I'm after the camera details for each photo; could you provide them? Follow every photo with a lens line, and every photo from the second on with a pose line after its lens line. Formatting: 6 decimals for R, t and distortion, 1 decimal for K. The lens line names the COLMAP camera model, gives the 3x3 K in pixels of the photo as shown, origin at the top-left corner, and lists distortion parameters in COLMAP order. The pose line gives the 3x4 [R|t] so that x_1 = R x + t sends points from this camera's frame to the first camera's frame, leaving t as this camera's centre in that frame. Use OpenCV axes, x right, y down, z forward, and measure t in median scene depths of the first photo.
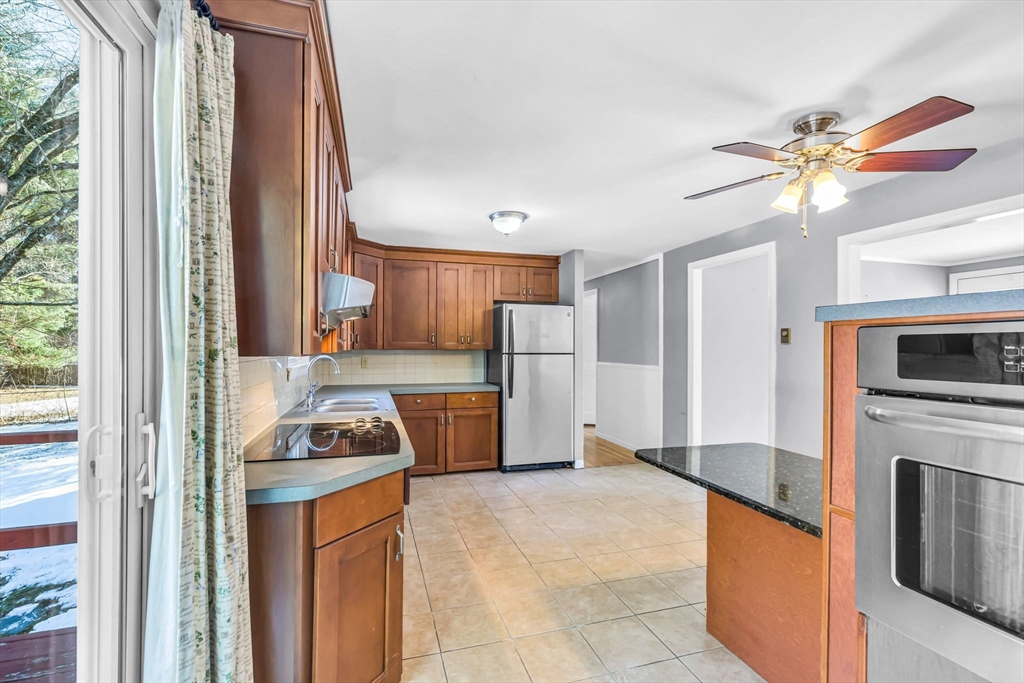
lens RADIAL K [[464.0, 0, 505.3], [0, 464.0, 351.1], [0, 0, 1]] dist [0.004052, 0.000249]
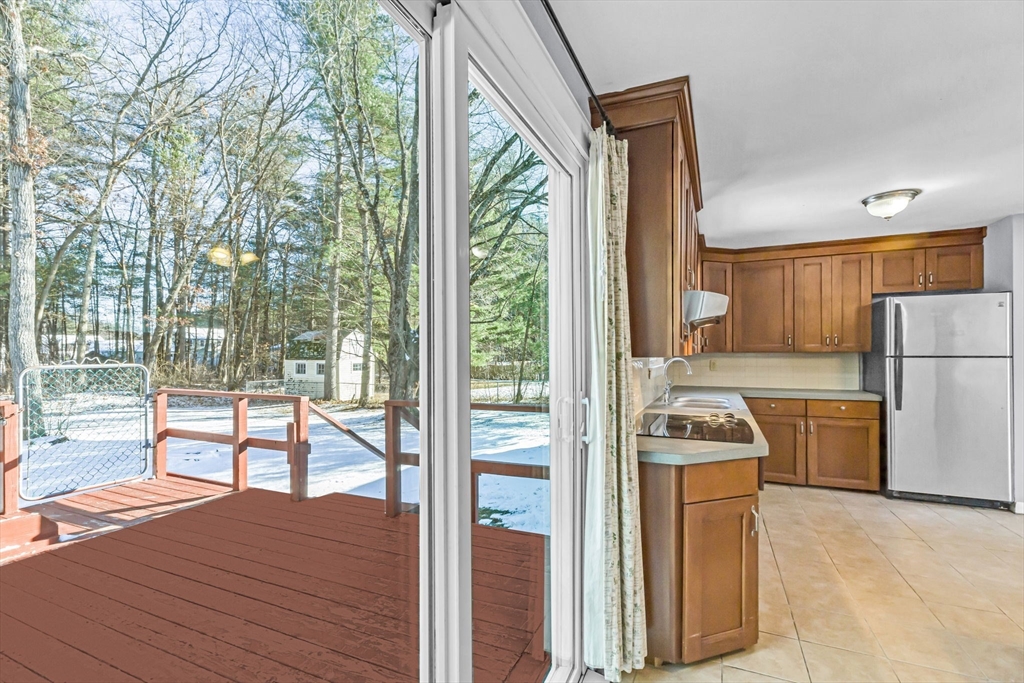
lens RADIAL K [[464.0, 0, 505.3], [0, 464.0, 351.1], [0, 0, 1]] dist [0.004052, 0.000249]
pose [[0.760568, -0.007755, -0.649211, 0.032847], [0.002827, 0.999959, -0.008633, 0.001626], [0.649252, 0.004731, 0.760559, -0.172332]]
